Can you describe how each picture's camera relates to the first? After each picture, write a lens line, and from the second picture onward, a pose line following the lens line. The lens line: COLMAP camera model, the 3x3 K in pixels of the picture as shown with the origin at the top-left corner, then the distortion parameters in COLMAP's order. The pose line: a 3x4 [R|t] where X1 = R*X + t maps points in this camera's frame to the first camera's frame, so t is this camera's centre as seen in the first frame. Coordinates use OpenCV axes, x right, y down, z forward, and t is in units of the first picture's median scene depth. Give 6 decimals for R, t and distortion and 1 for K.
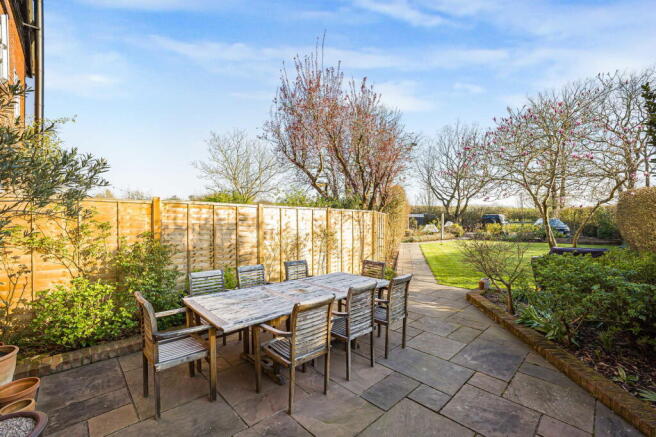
lens RADIAL K [[283.0, 0, 327.4], [0, 283.0, 207.7], [0, 0, 1]] dist [-0.053412, 0.000043]
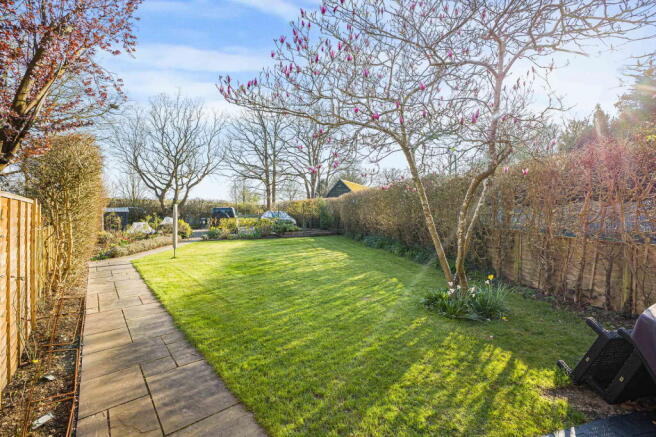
lens RADIAL K [[283.0, 0, 327.4], [0, 283.0, 207.7], [0, 0, 1]] dist [-0.053412, 0.000043]
pose [[0.559299, -0.004128, 0.828956, 0.053040], [-0.011024, 0.999862, 0.012417, 0.008921], [-0.828893, -0.016083, 0.559176, 0.204650]]
